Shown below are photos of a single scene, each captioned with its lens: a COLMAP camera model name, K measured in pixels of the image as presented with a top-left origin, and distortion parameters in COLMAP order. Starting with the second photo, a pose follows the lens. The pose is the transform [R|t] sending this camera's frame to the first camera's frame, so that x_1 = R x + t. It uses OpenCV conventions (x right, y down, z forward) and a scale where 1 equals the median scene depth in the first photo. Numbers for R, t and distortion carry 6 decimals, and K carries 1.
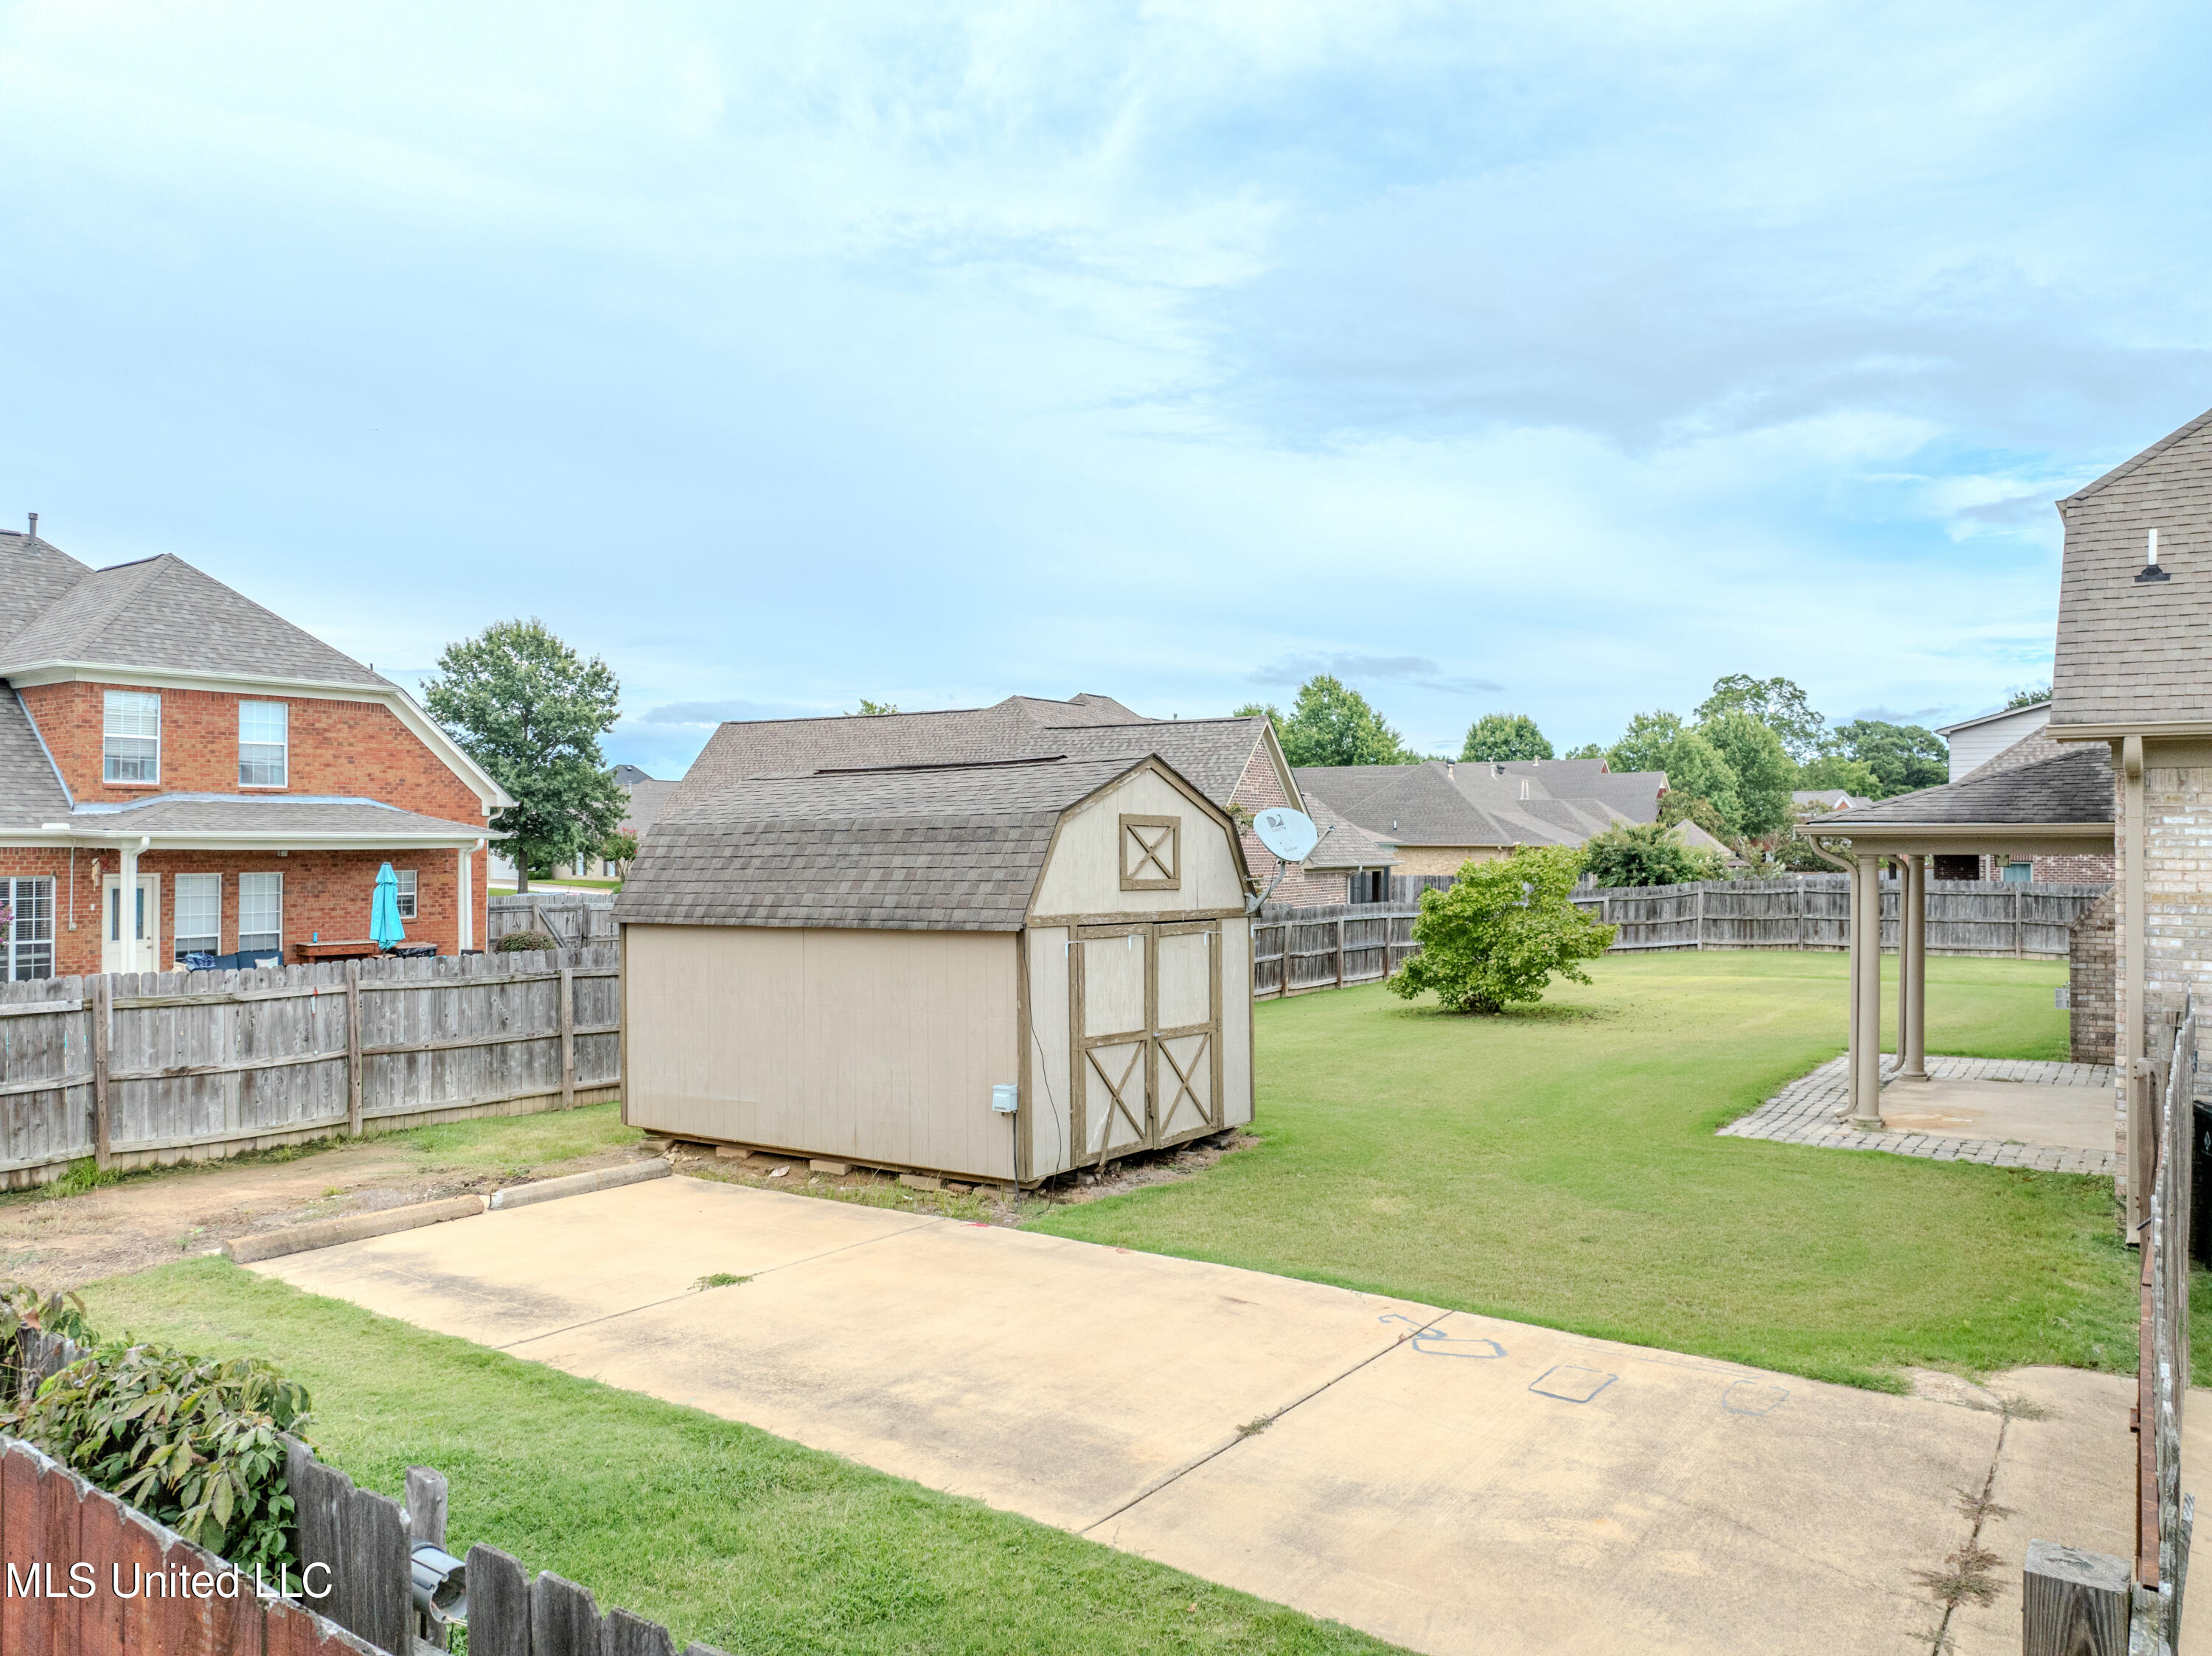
lens RADIAL K [[1563.5, 0, 1113.5], [0, 1563.5, 823.1], [0, 0, 1]] dist [-0.039533, 0.000525]
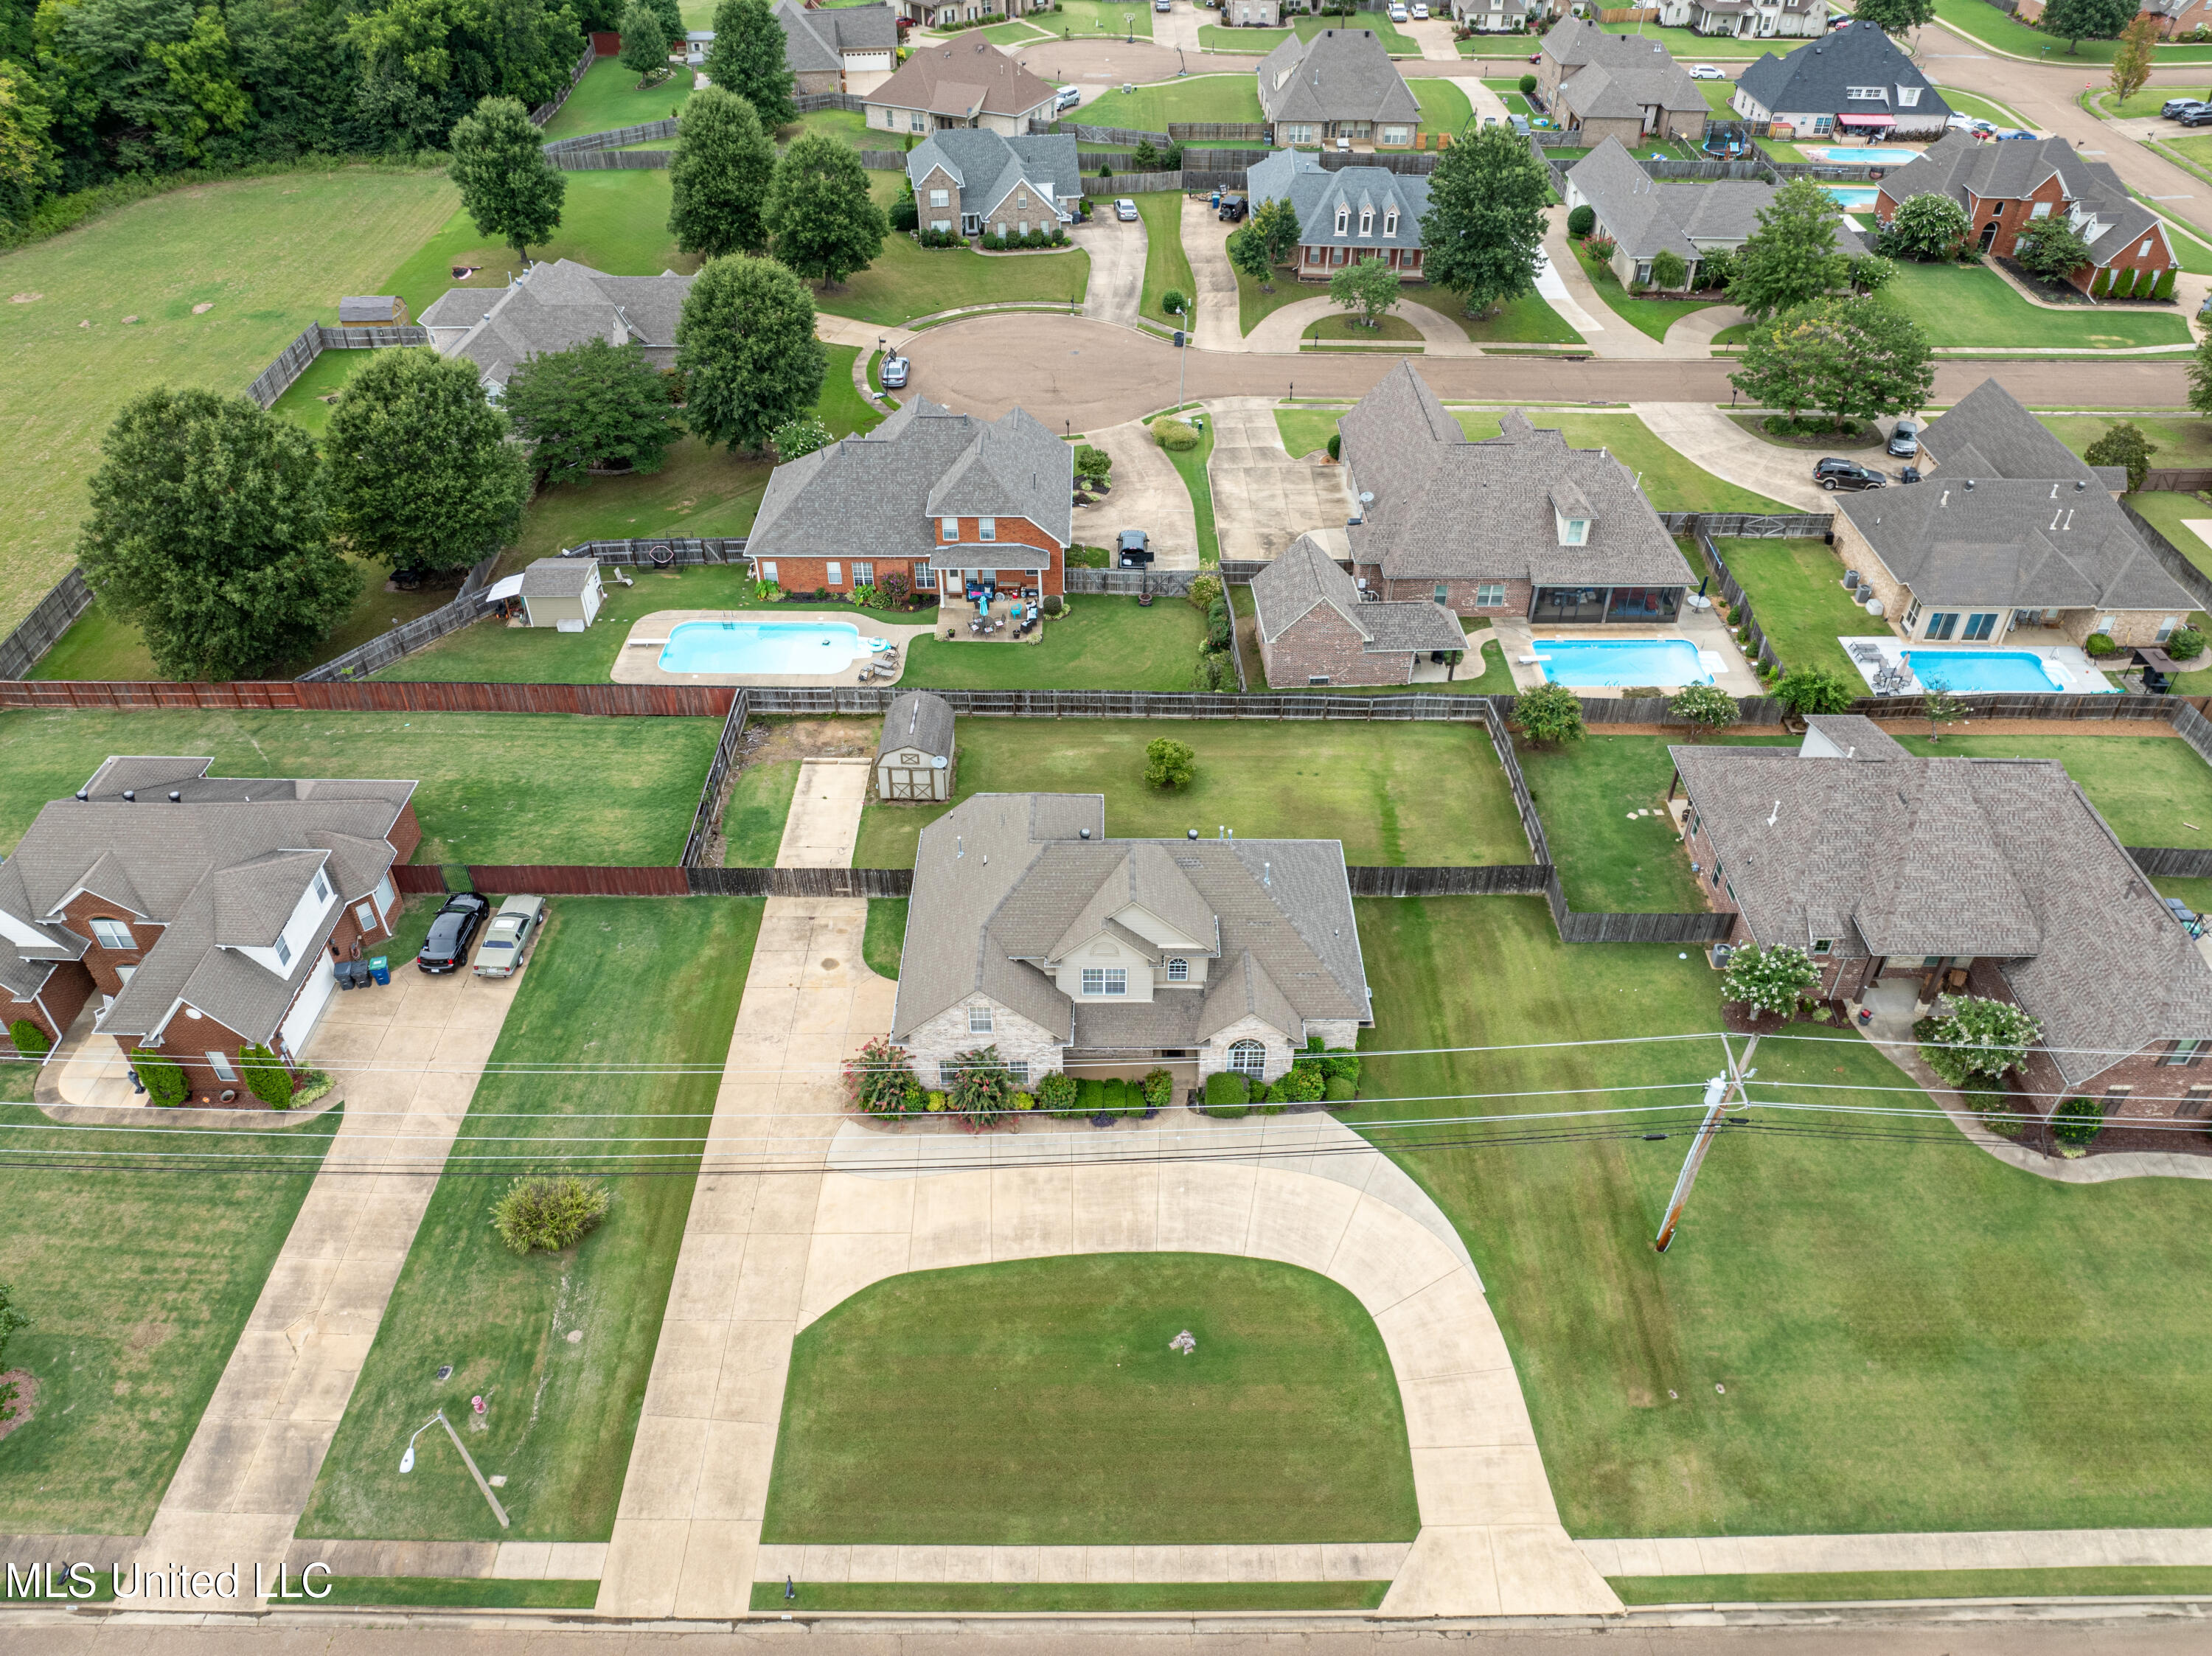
lens RADIAL K [[1555.1, 0, 1114.2], [0, 1555.1, 819.5], [0, 0, 1]] dist [-0.036820, -0.000901]
pose [[0.571005, 0.519280, -0.635848, 2.986638], [0.000989, 0.774094, 0.633070, -2.435446], [0.820946, -0.362115, 0.441498, -0.711907]]
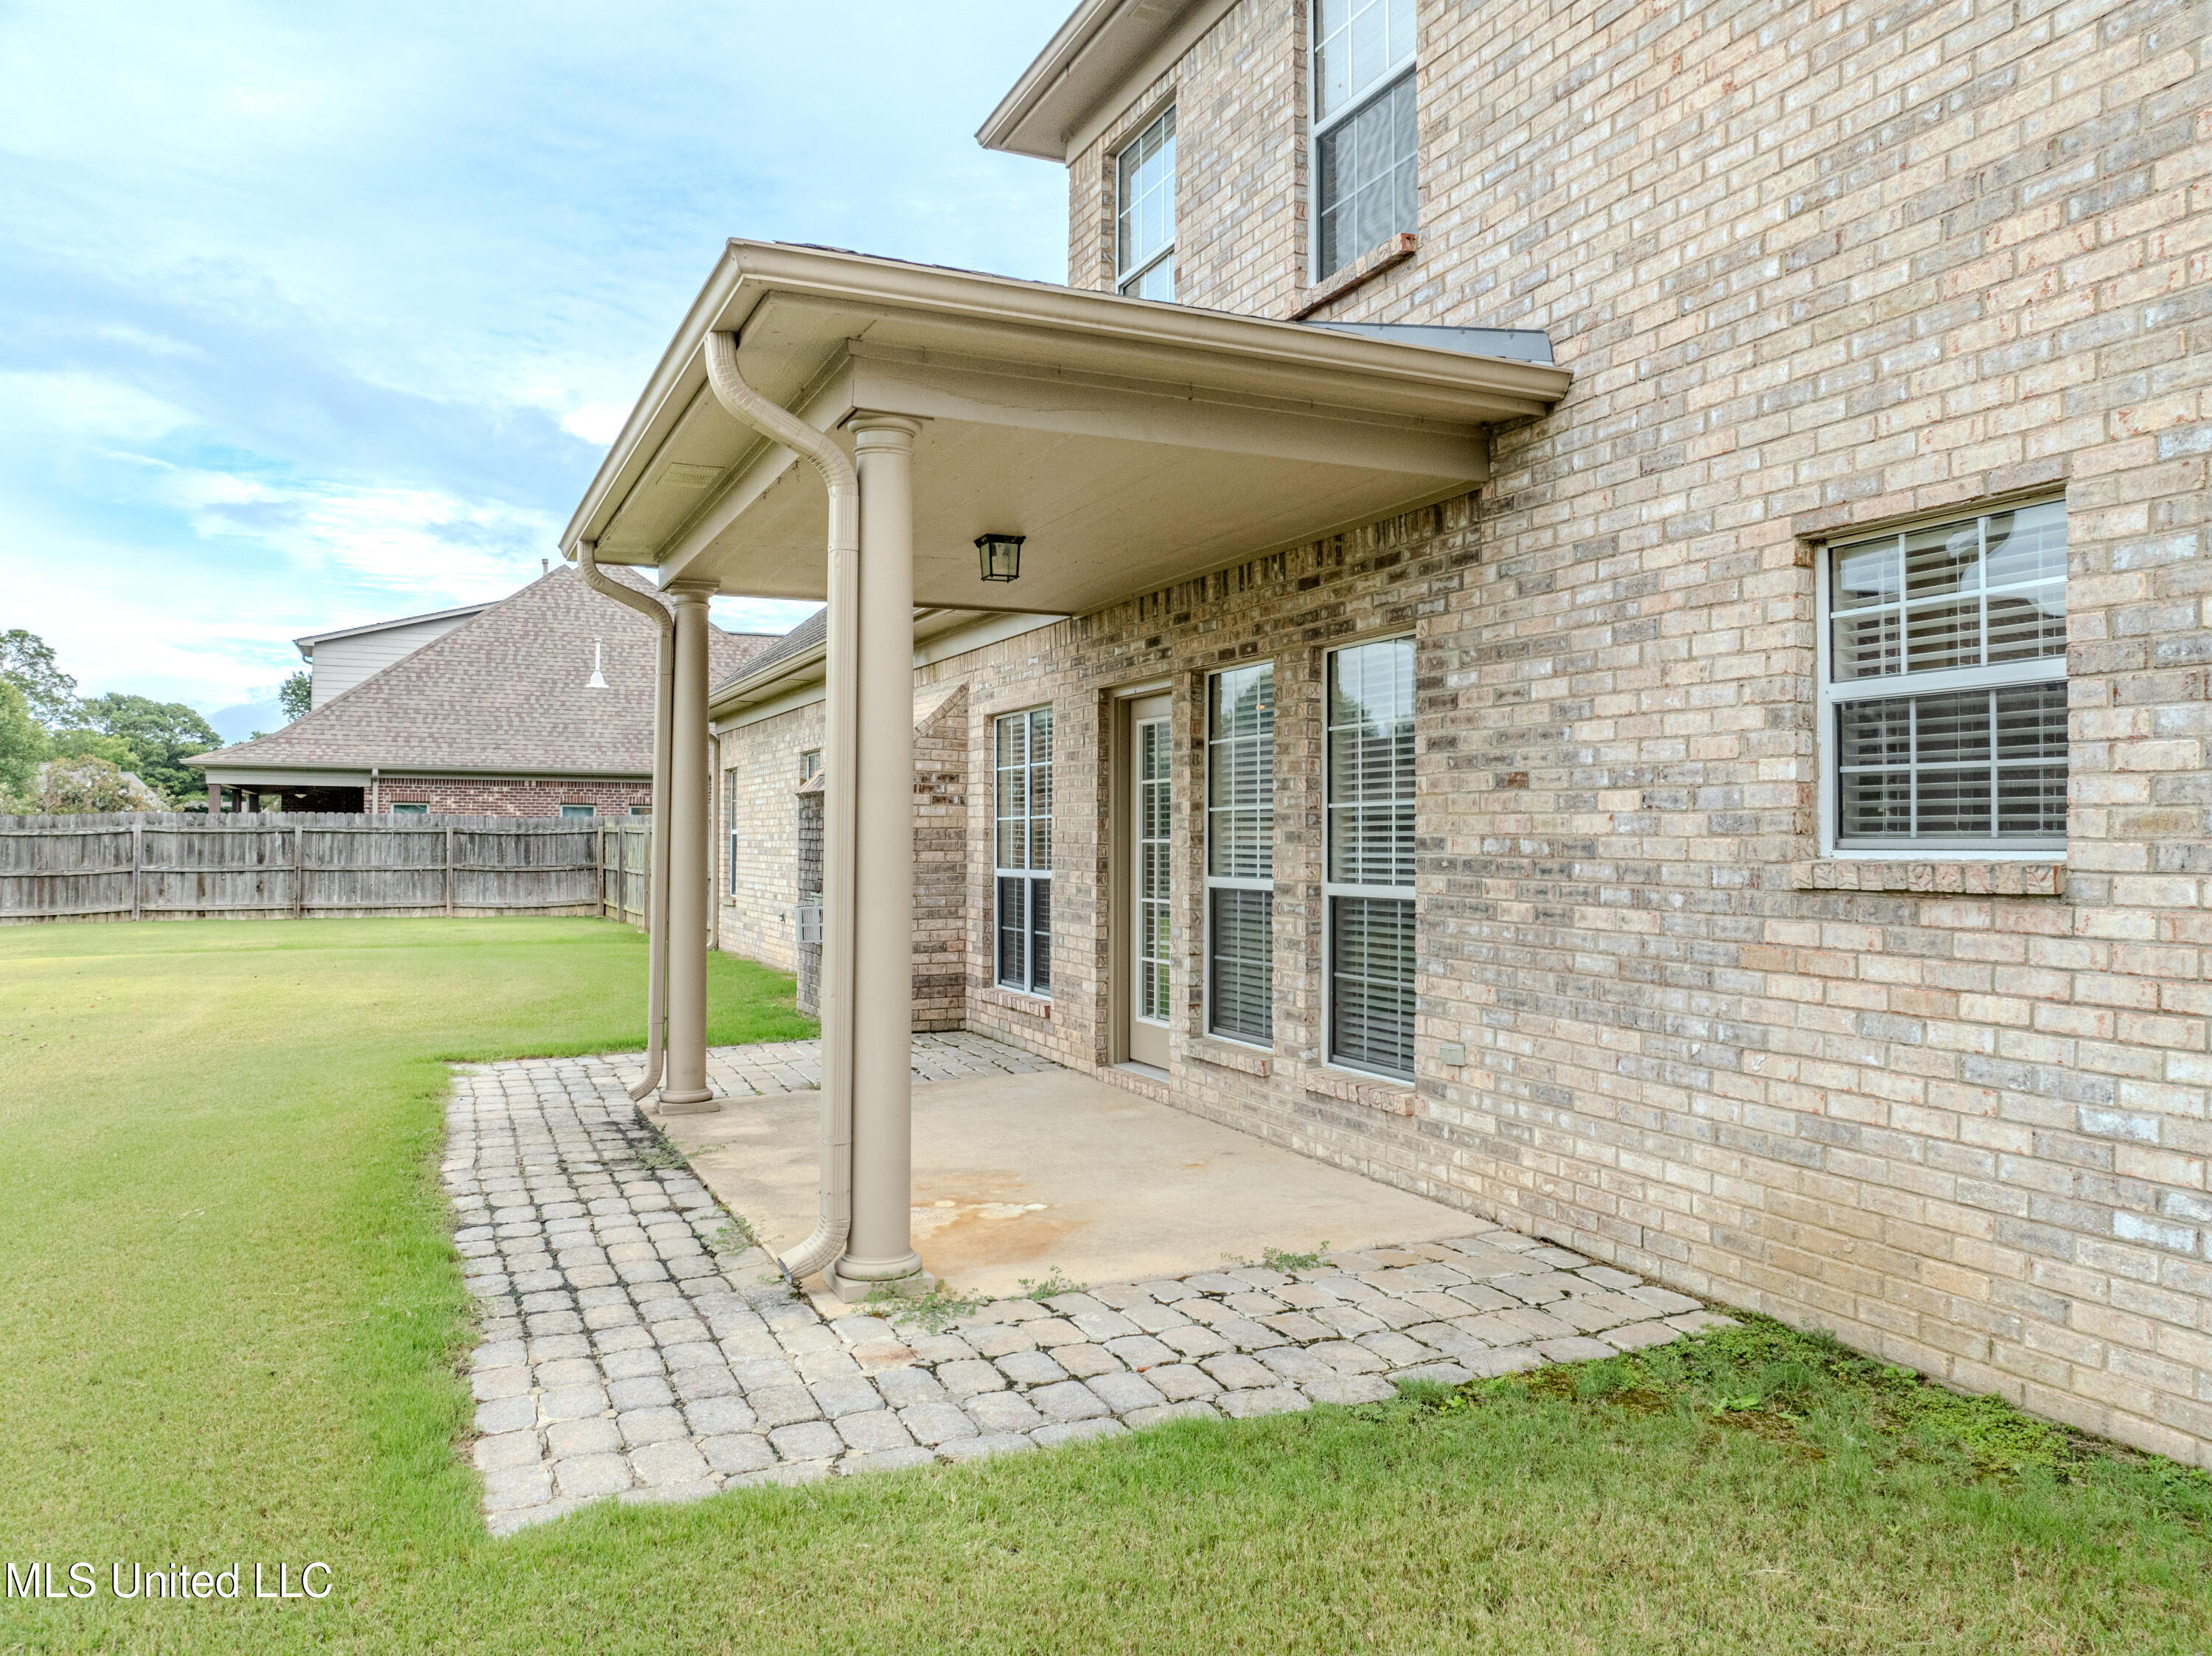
lens RADIAL K [[1563.5, 0, 1113.5], [0, 1563.5, 823.1], [0, 0, 1]] dist [-0.039533, 0.000525]
pose [[0.510494, 0.011992, 0.859798, 0.190820], [-0.012328, 0.999902, -0.006626, 0.082037], [-0.859793, -0.007217, 0.510591, 0.634679]]
